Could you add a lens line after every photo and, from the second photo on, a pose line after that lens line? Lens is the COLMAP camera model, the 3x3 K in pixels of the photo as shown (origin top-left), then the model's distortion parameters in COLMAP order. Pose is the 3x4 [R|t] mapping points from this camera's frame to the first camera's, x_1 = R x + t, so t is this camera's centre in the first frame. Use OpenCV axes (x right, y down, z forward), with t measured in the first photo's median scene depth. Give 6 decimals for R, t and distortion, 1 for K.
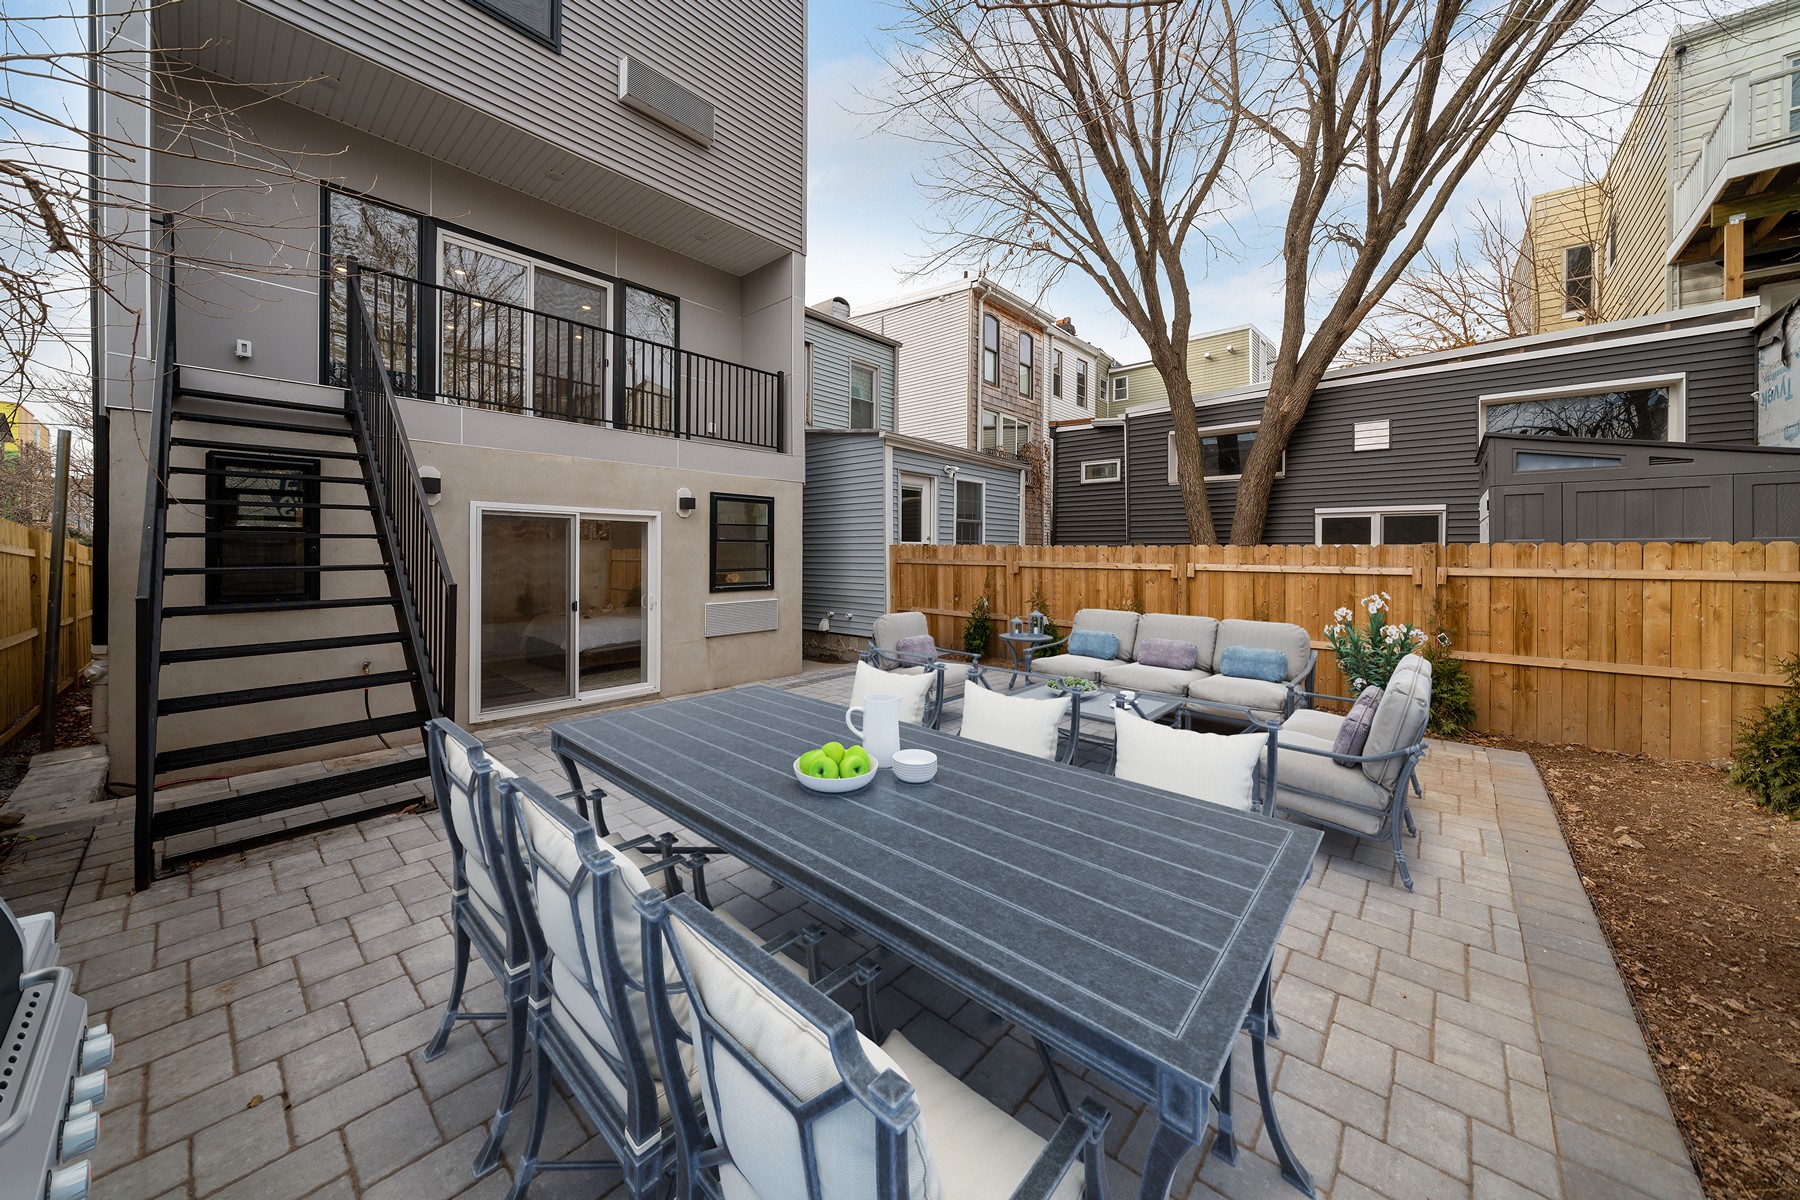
lens RADIAL K [[626.5, 0, 923.5], [0, 626.5, 571.7], [0, 0, 1]] dist [-0.005771, 0.001313]
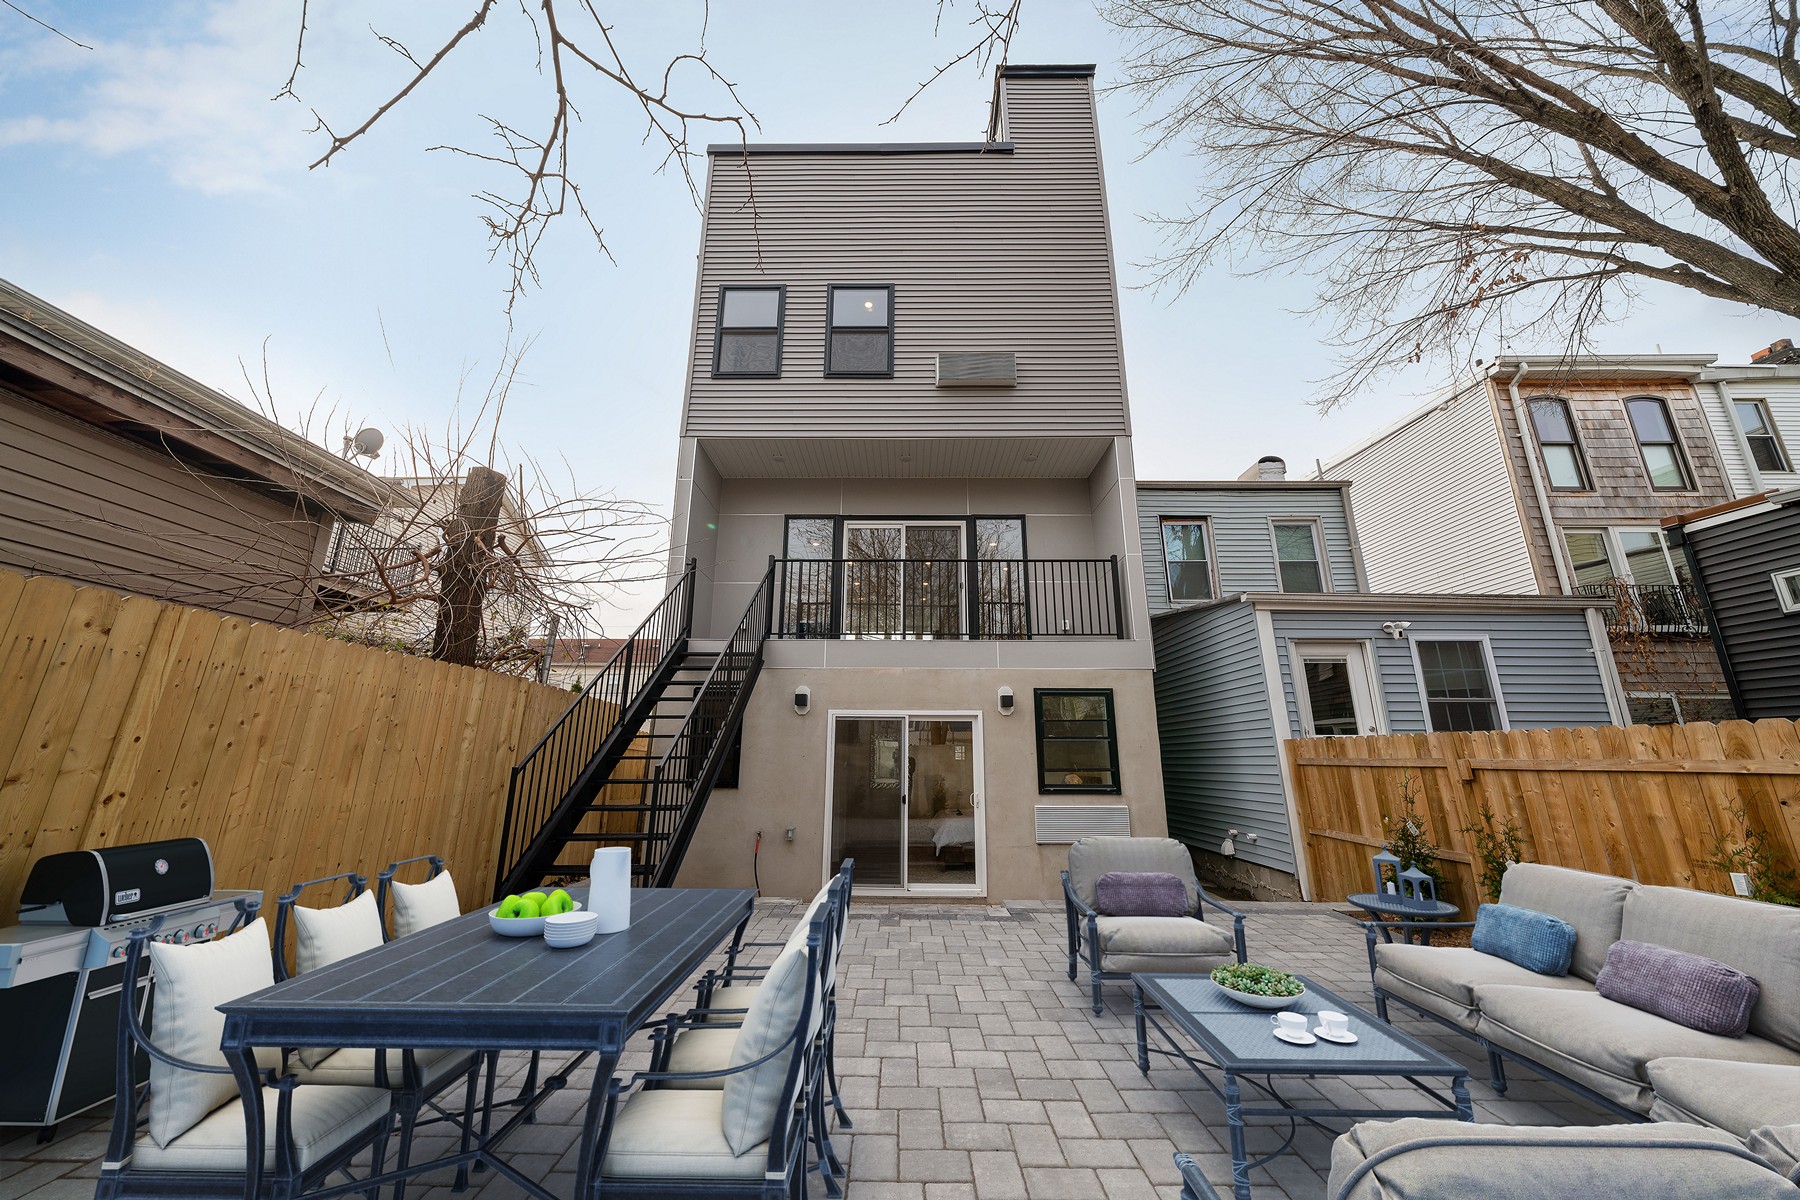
lens RADIAL K [[626.5, 0, 899.4], [0, 626.5, 607.5], [0, 0, 1]] dist [-0.005771, 0.001313]
pose [[0.641226, -0.184144, -0.744930, 0.246576], [-0.025633, 0.965097, -0.260634, 0.011253], [0.766924, 0.186220, 0.614125, 0.178351]]
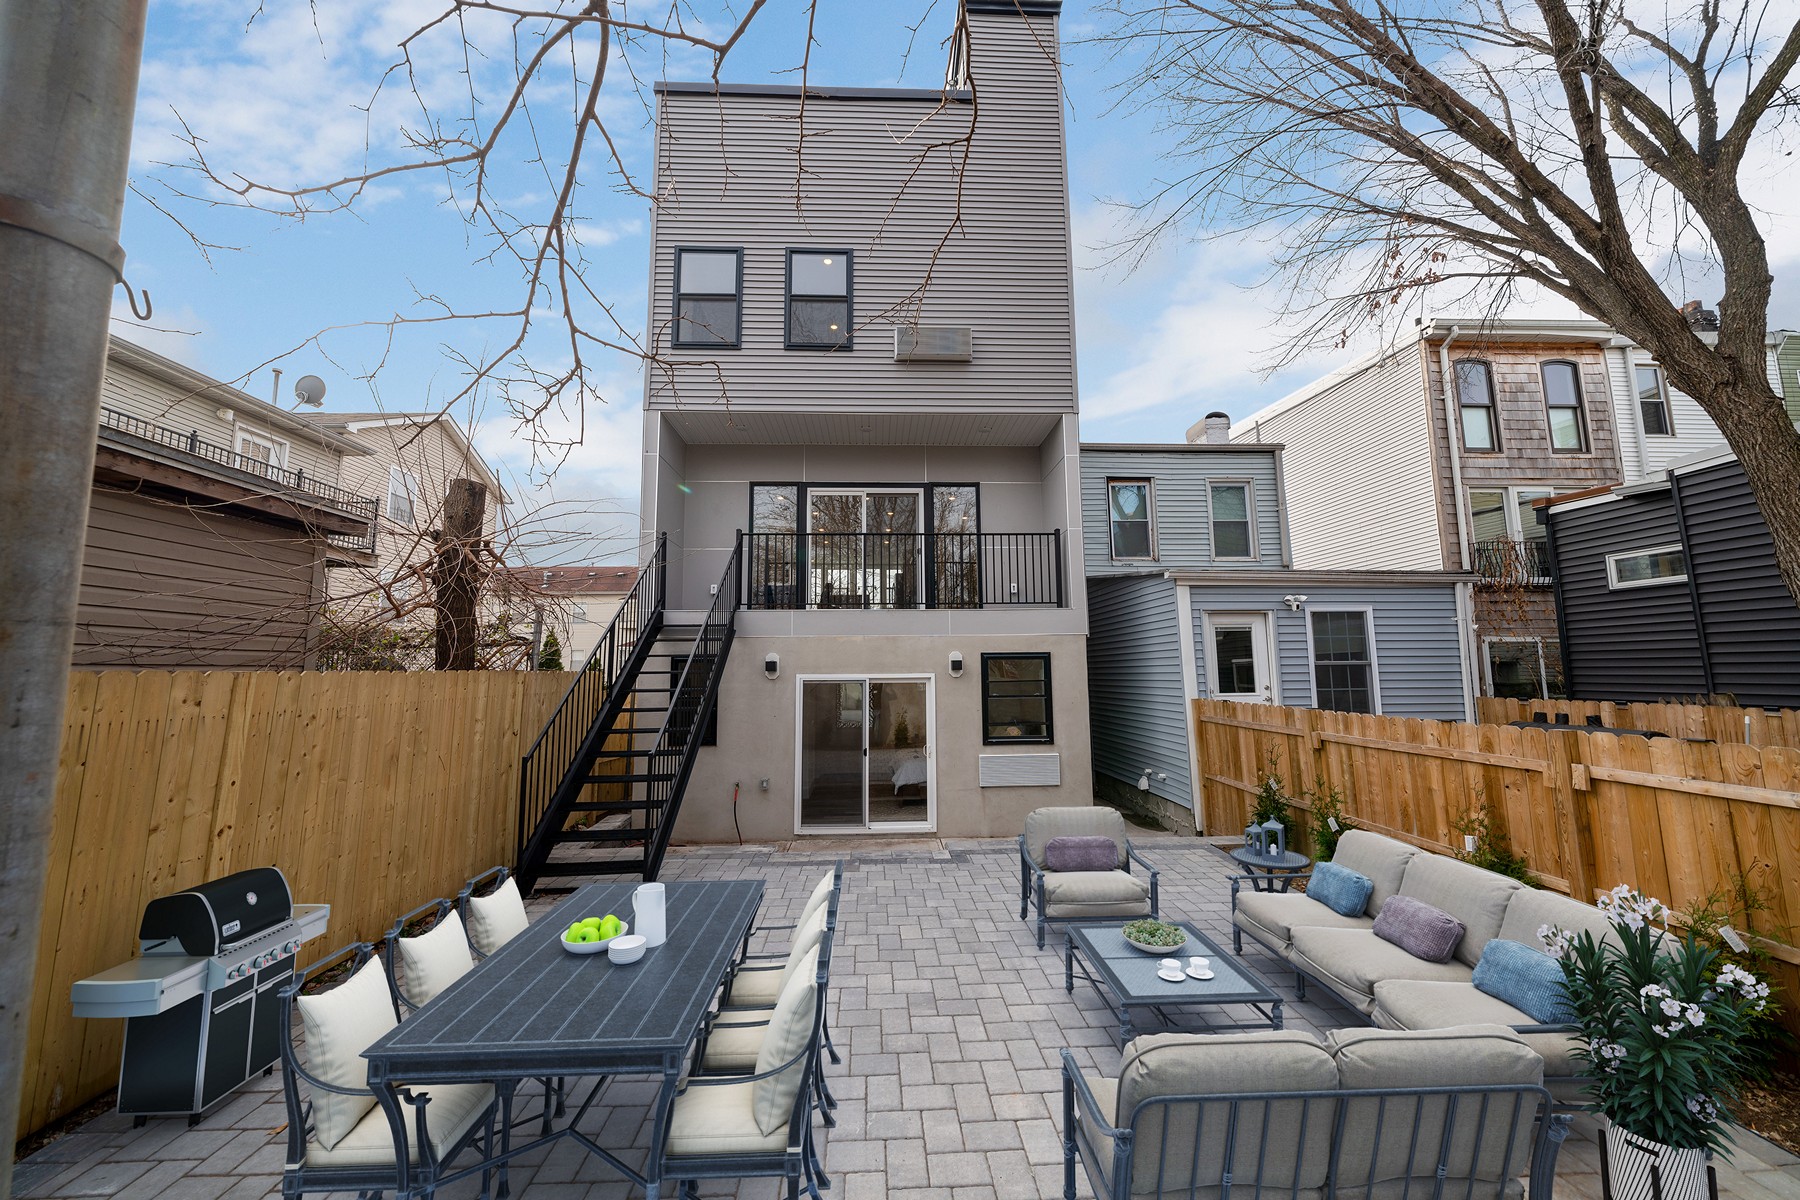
lens RADIAL K [[626.5, 0, 903.1], [0, 626.5, 610.6], [0, 0, 1]] dist [-0.005771, 0.001313]
pose [[0.682698, -0.080332, -0.726272, 0.326206], [-0.011678, 0.992612, -0.120768, -0.057441], [0.730607, 0.090929, 0.676716, 0.124504]]
